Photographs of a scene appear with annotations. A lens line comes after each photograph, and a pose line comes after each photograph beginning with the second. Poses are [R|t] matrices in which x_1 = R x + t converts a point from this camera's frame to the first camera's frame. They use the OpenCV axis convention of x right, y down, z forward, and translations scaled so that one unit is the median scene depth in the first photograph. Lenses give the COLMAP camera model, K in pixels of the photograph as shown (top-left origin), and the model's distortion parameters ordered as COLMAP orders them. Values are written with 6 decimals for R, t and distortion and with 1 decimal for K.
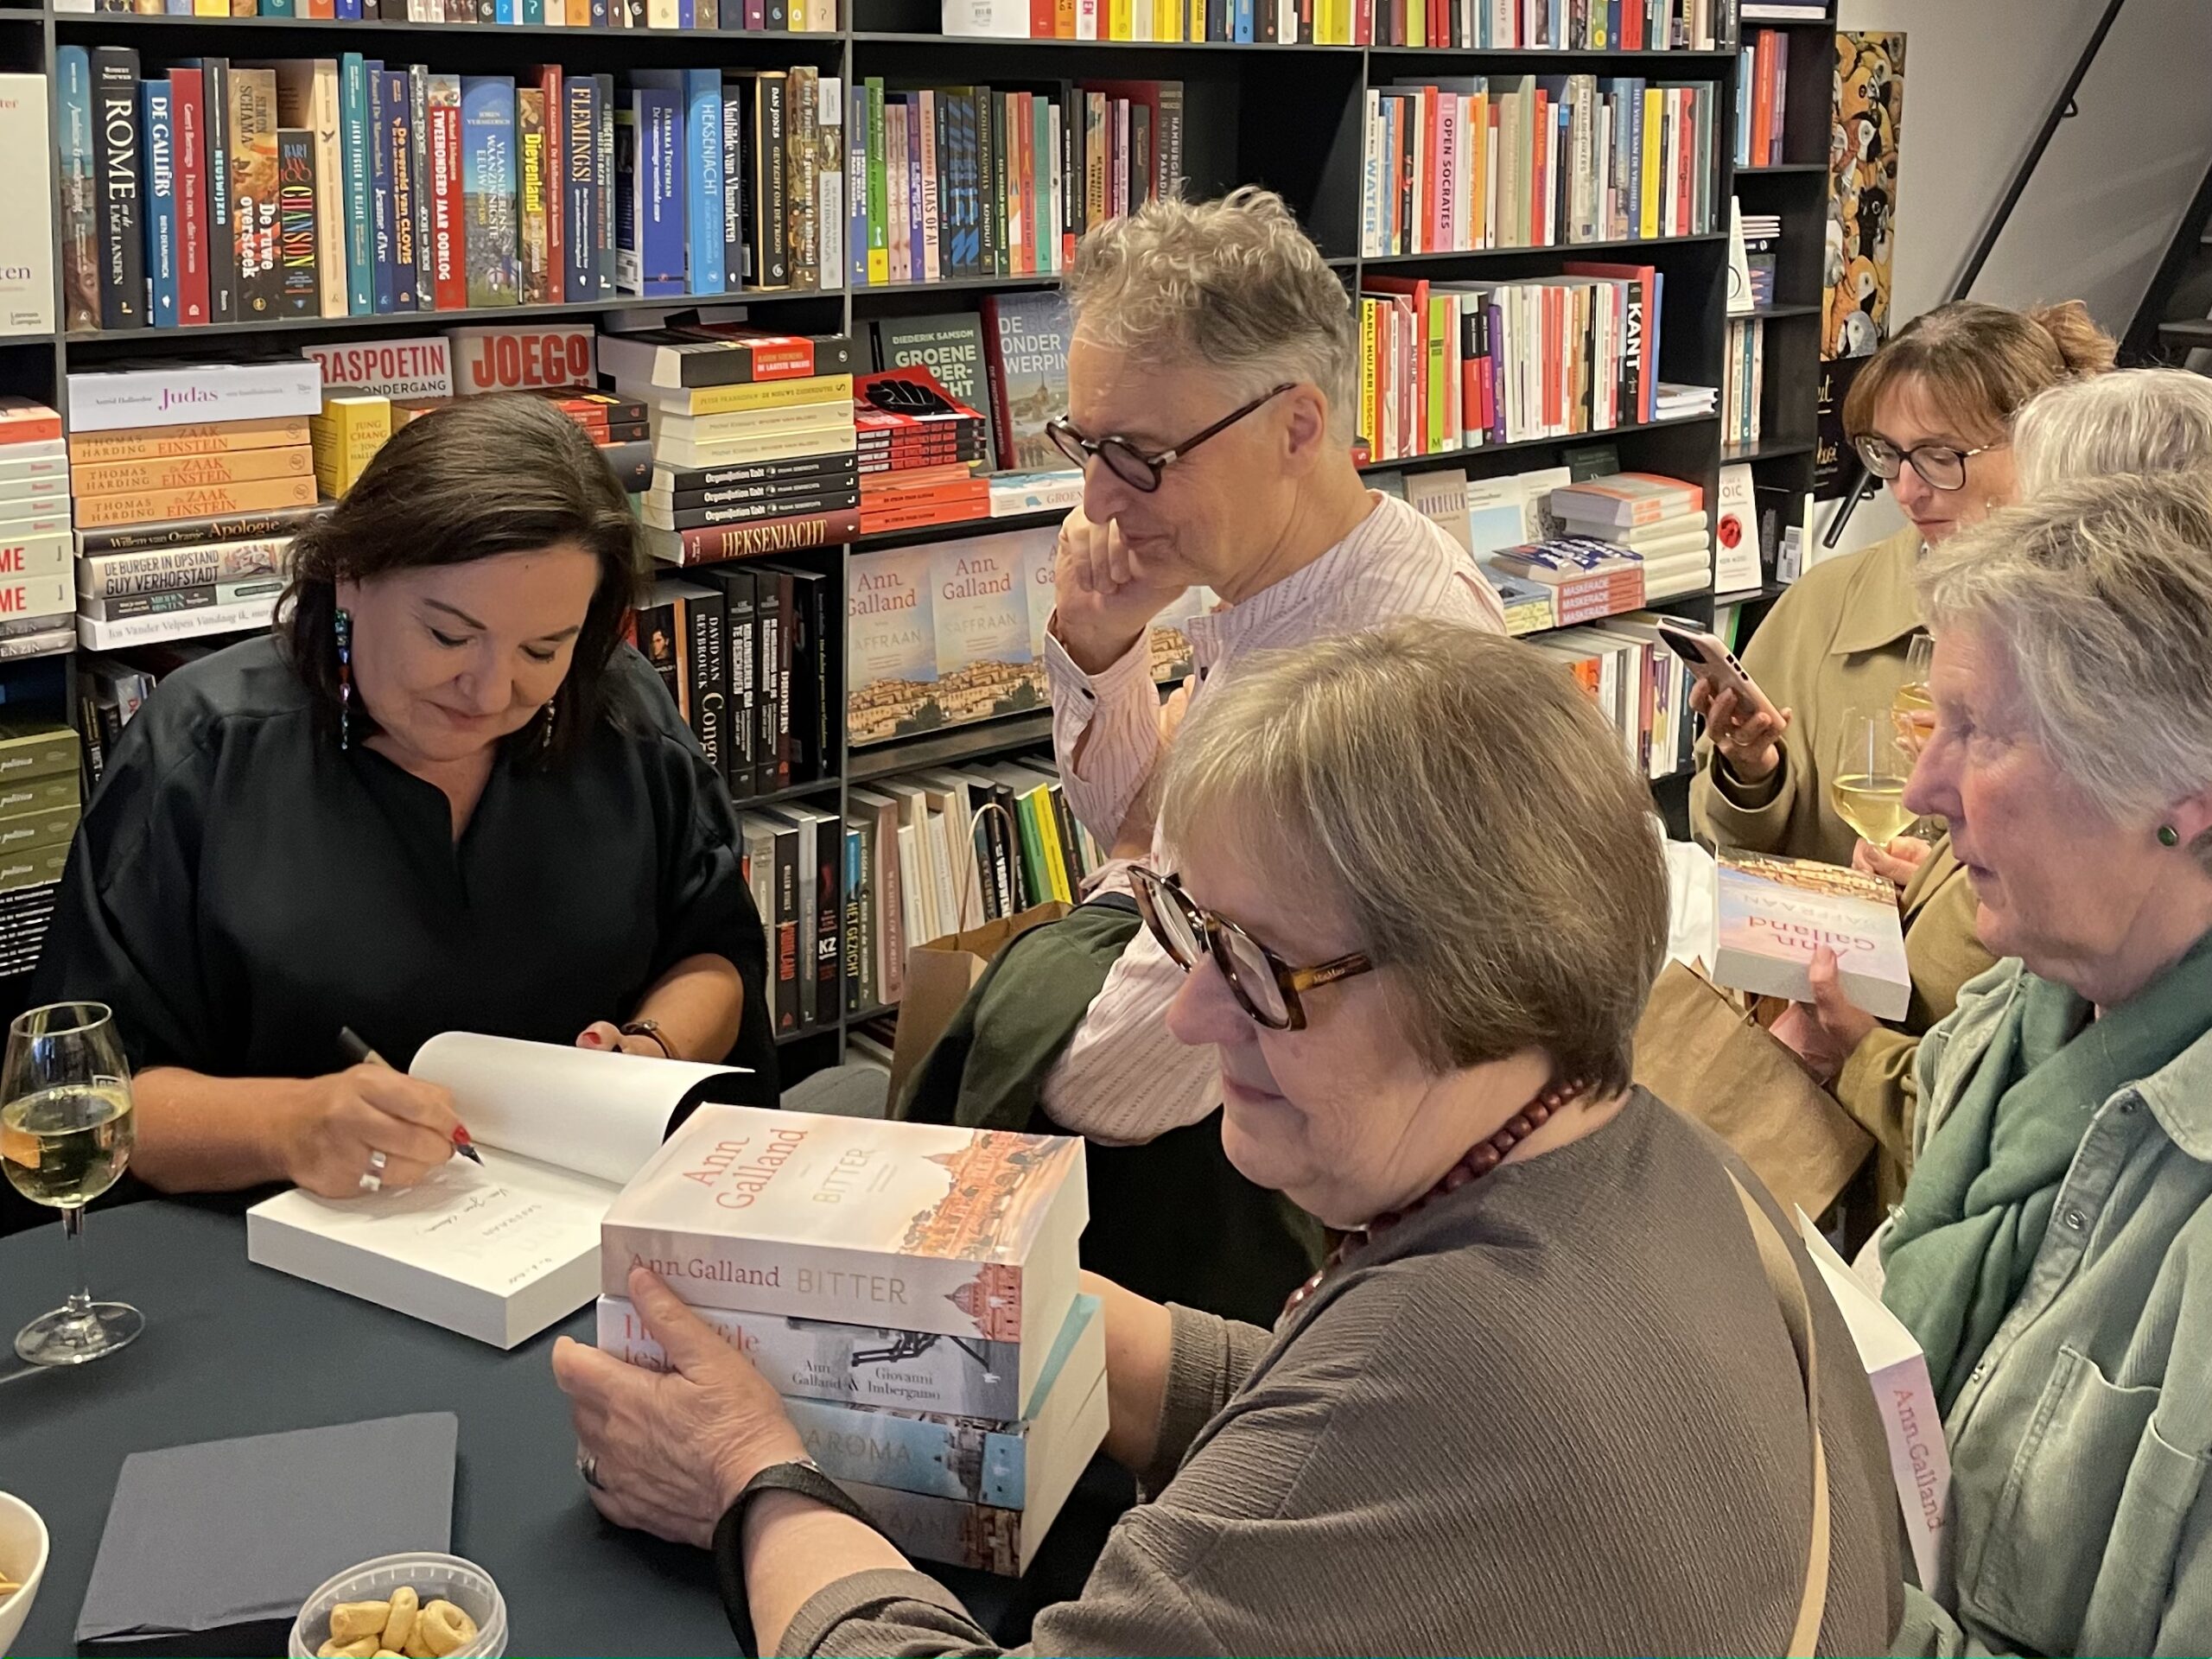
lens RADIAL K [[2370.4, 0, 1007.9], [0, 2370.4, 356.1], [0, 0, 1]] dist [0.140048, -0.313890]
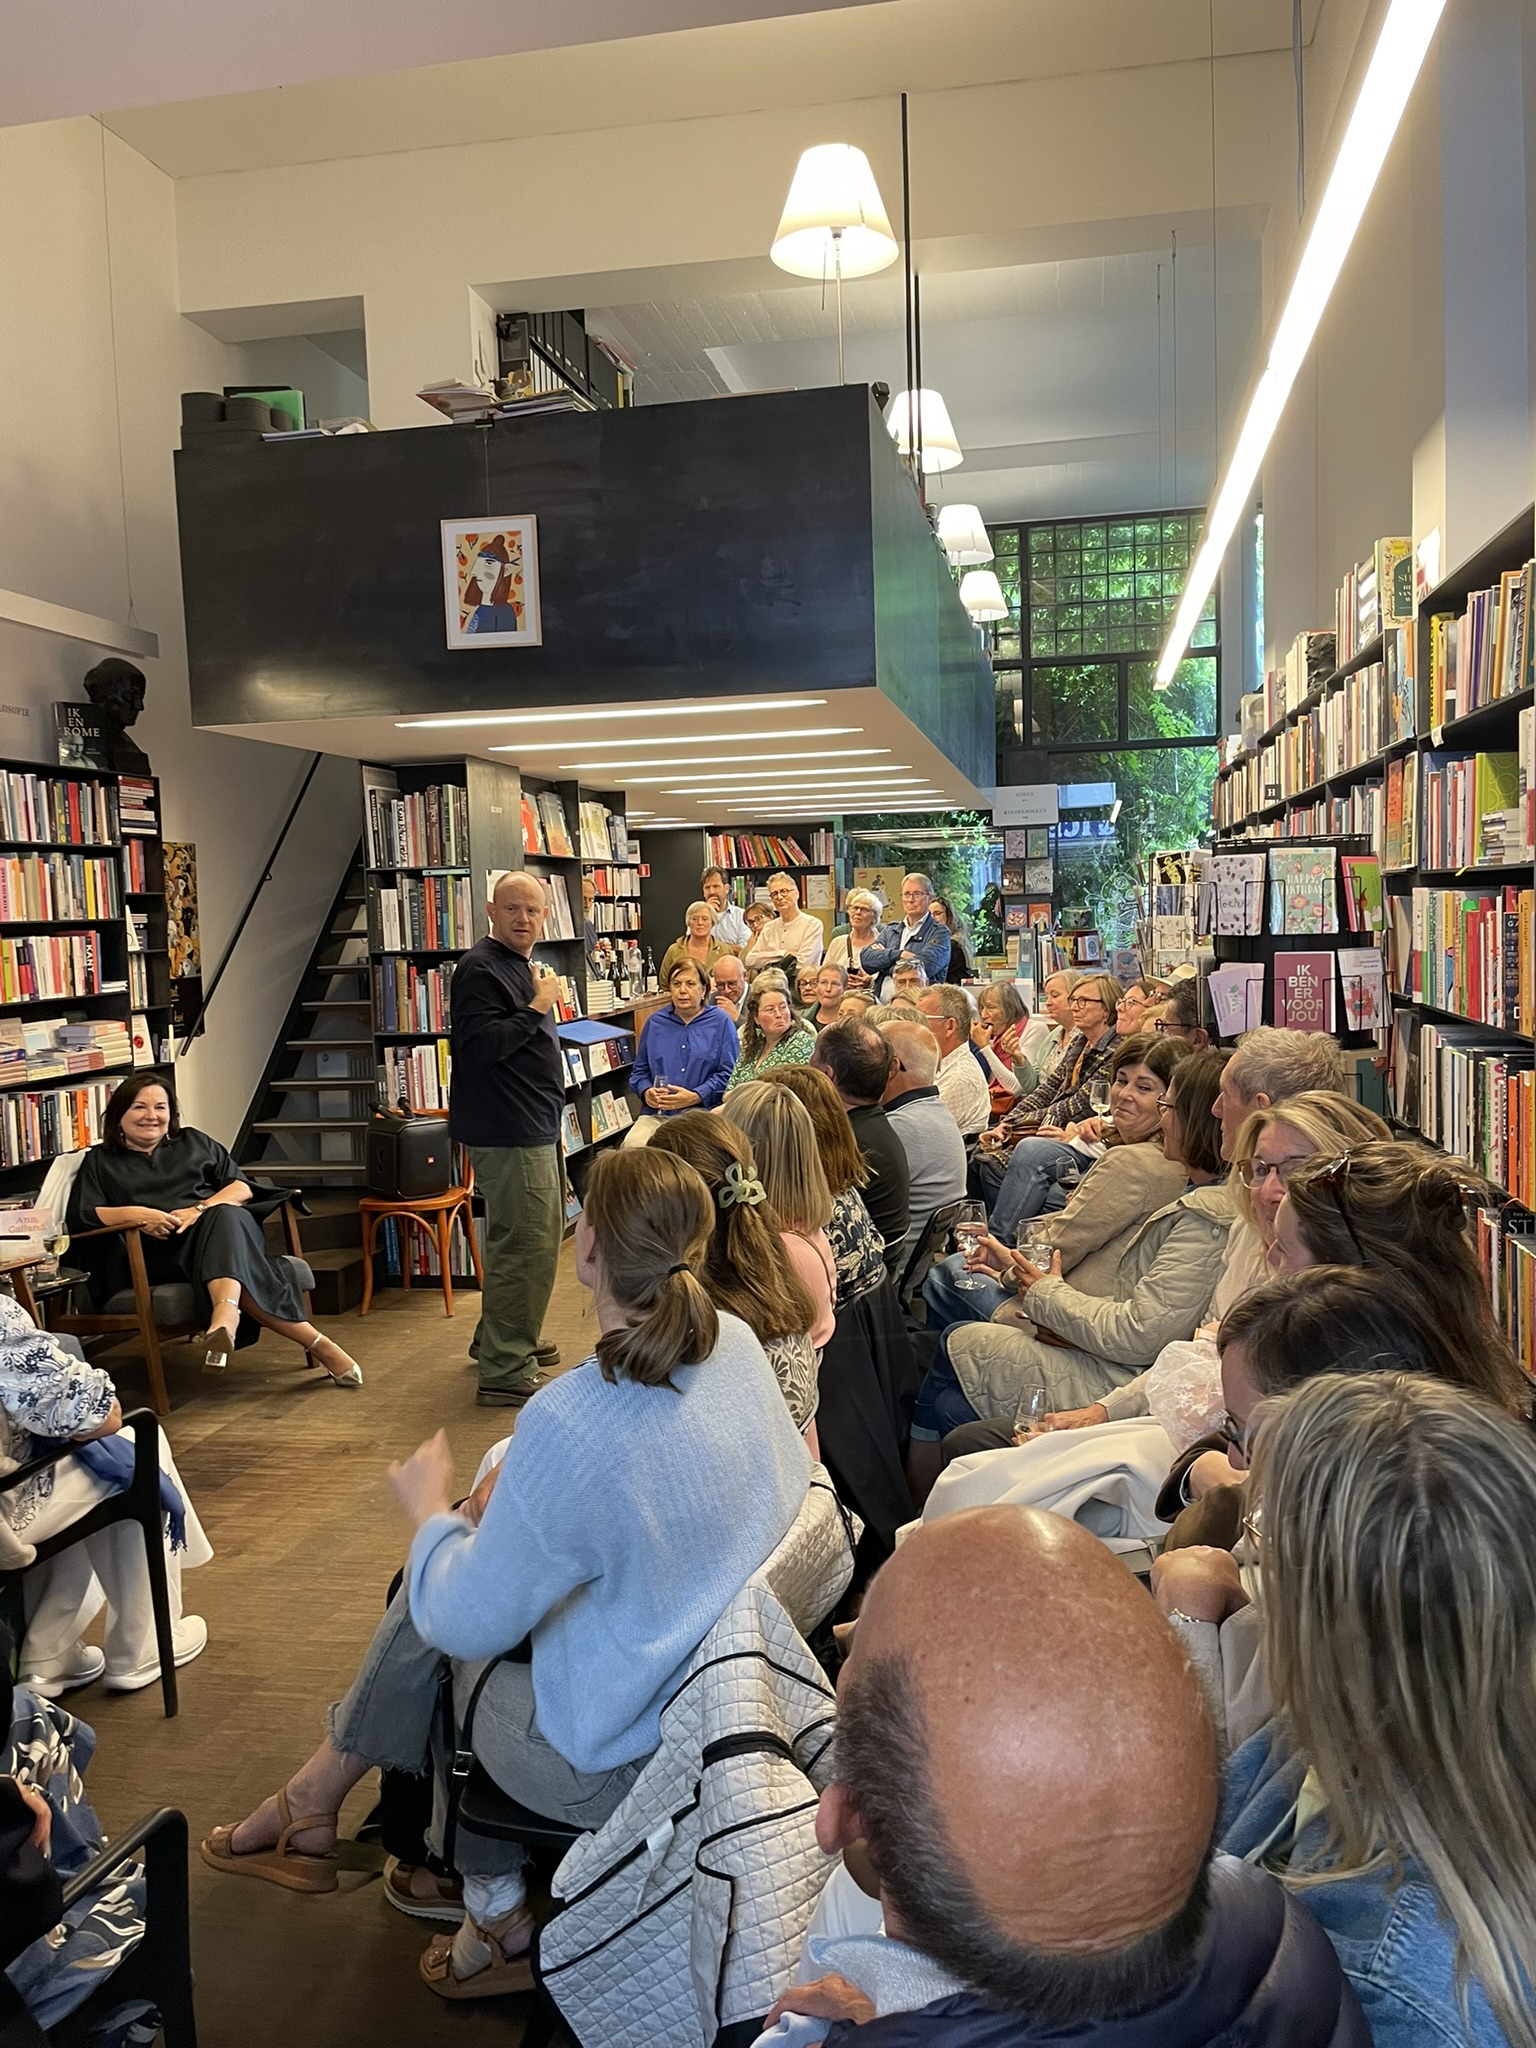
lens RADIAL K [[1517.4, 0, 777.9], [0, 1517.4, 1017.6], [0, 0, 1]] dist [0.095975, -0.121984]
pose [[0.772022, -0.072765, 0.631417, -0.283515], [0.101064, 0.994840, -0.008922, 0.196511], [-0.627509, 0.070701, 0.775393, -0.968158]]
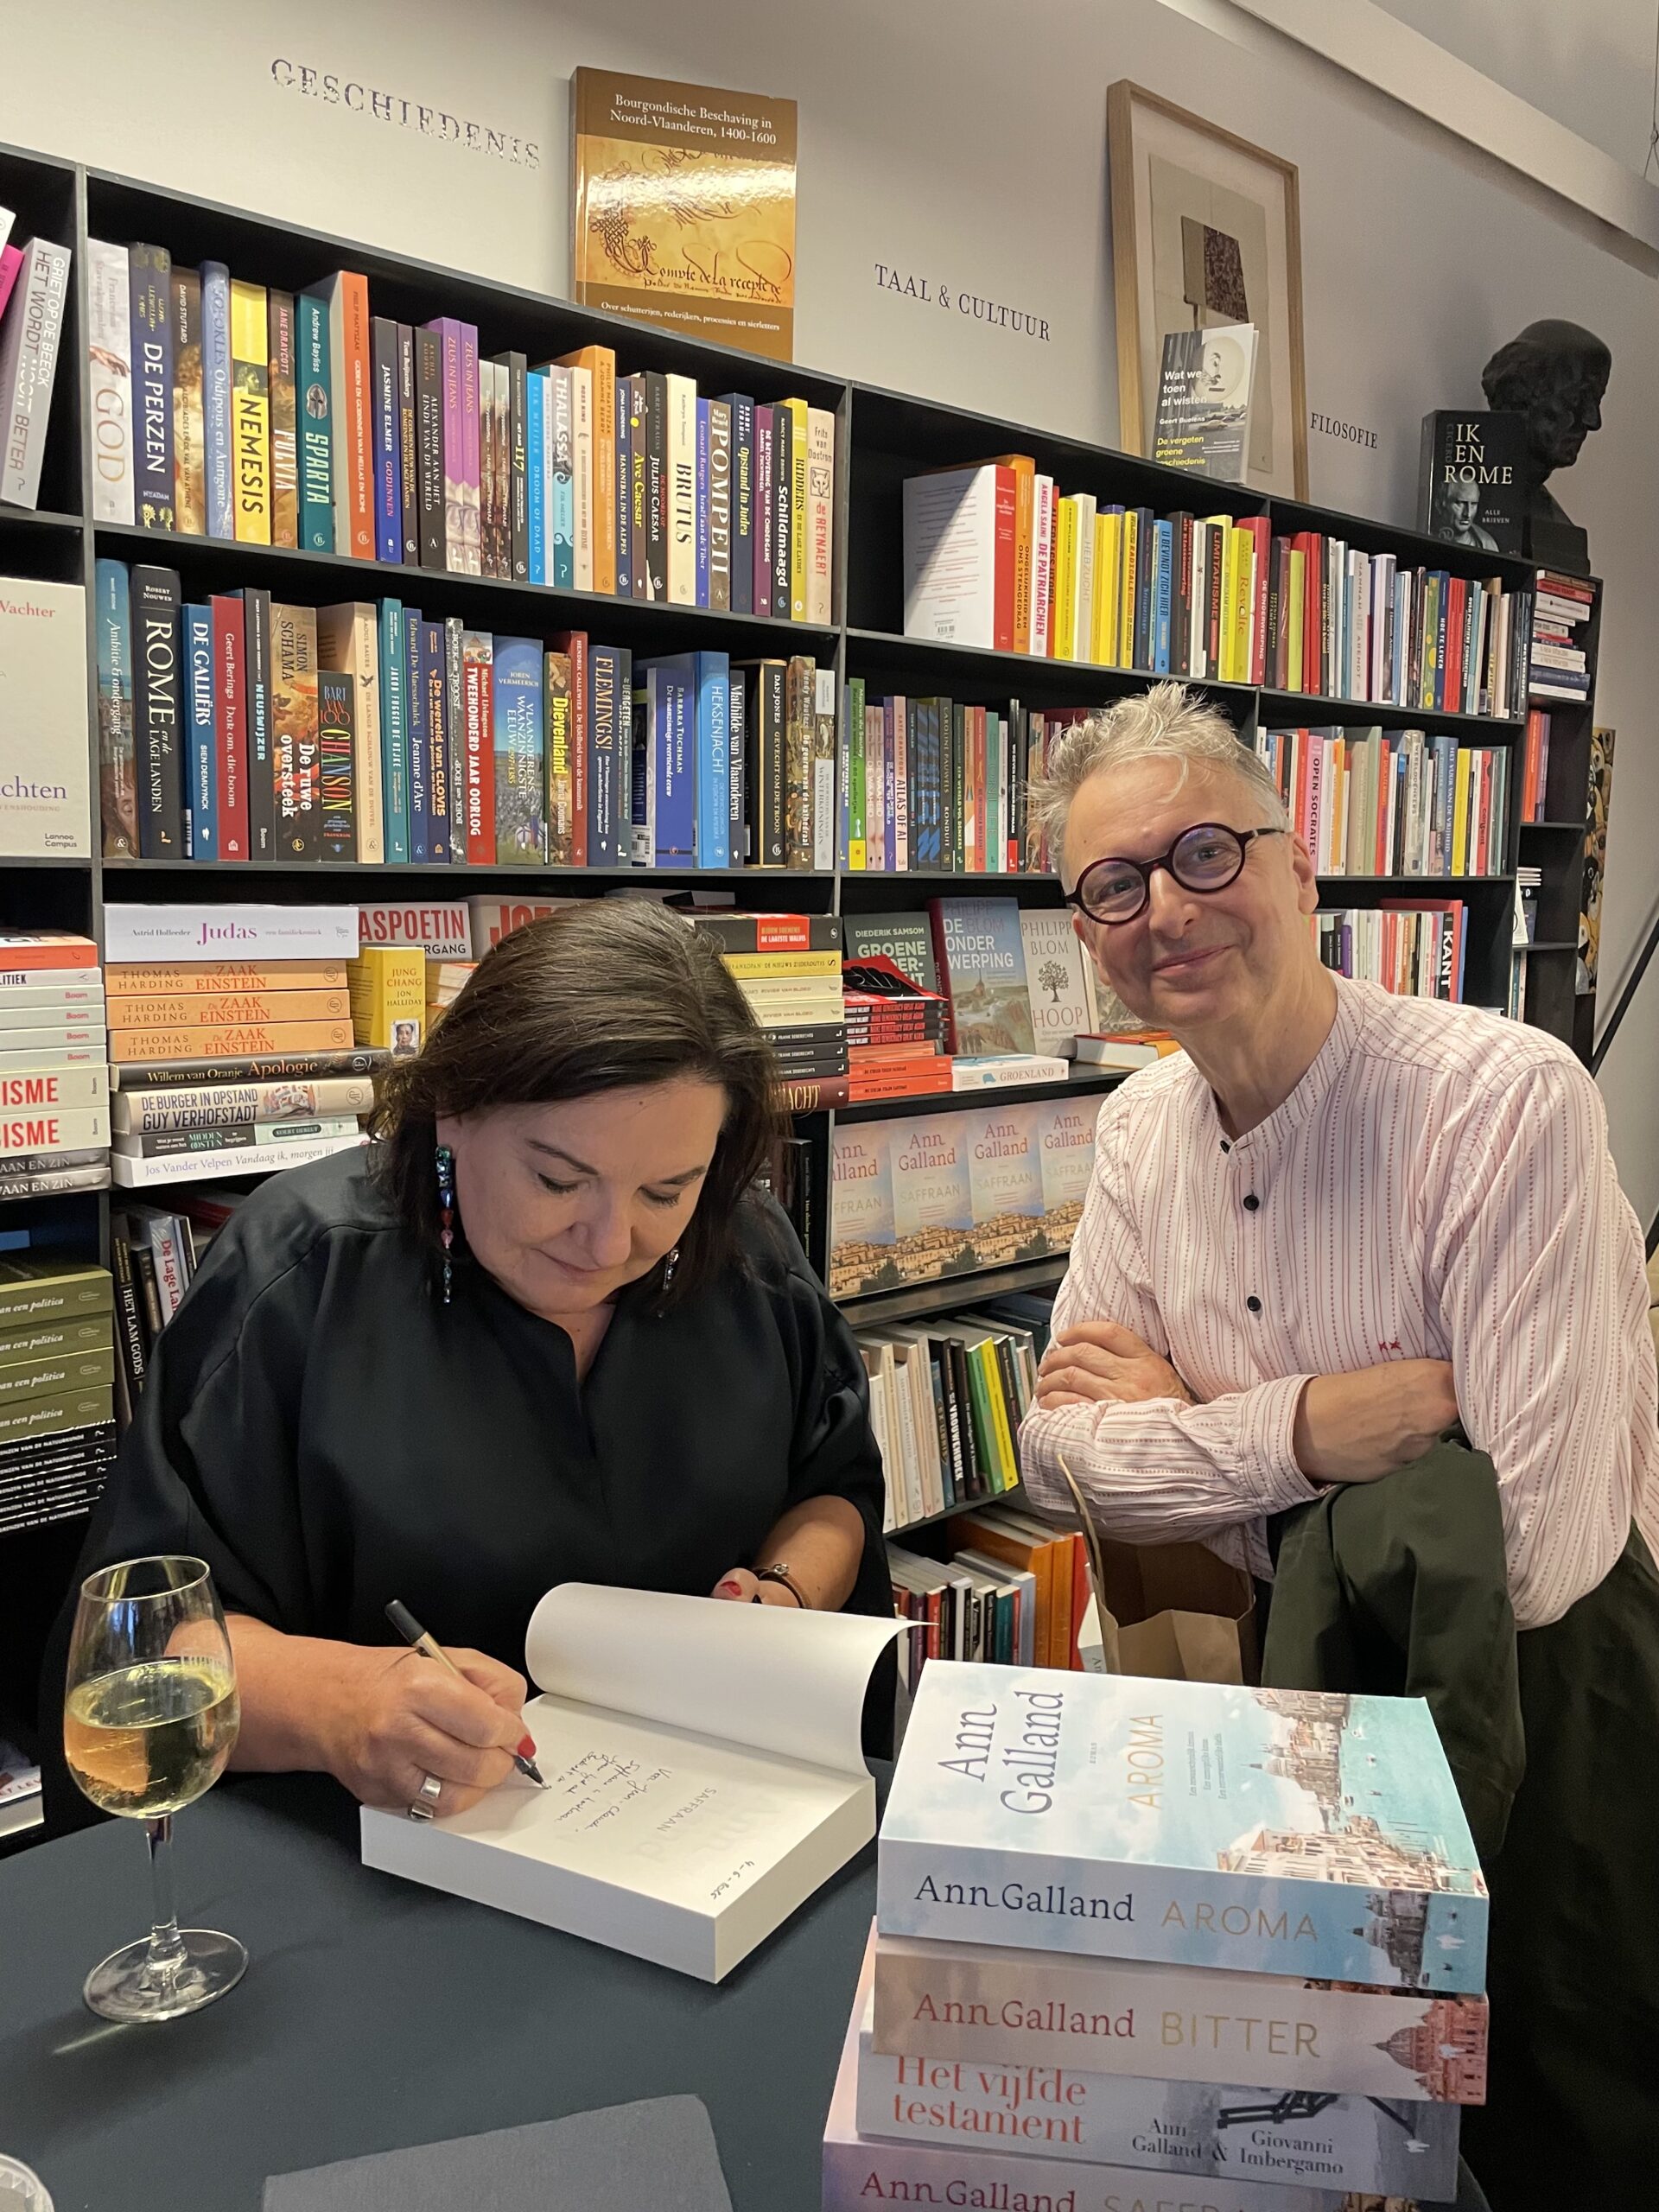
lens RADIAL K [[1749.5, 0, 877.9], [0, 1749.5, 1039.6], [0, 0, 1]] dist [0.097048, -0.132864]
pose [[0.997589, 0.005849, 0.069153, -0.106591], [-0.005311, 0.999954, -0.007968, 0.055364], [-0.069196, 0.007581, 0.997574, 0.219450]]
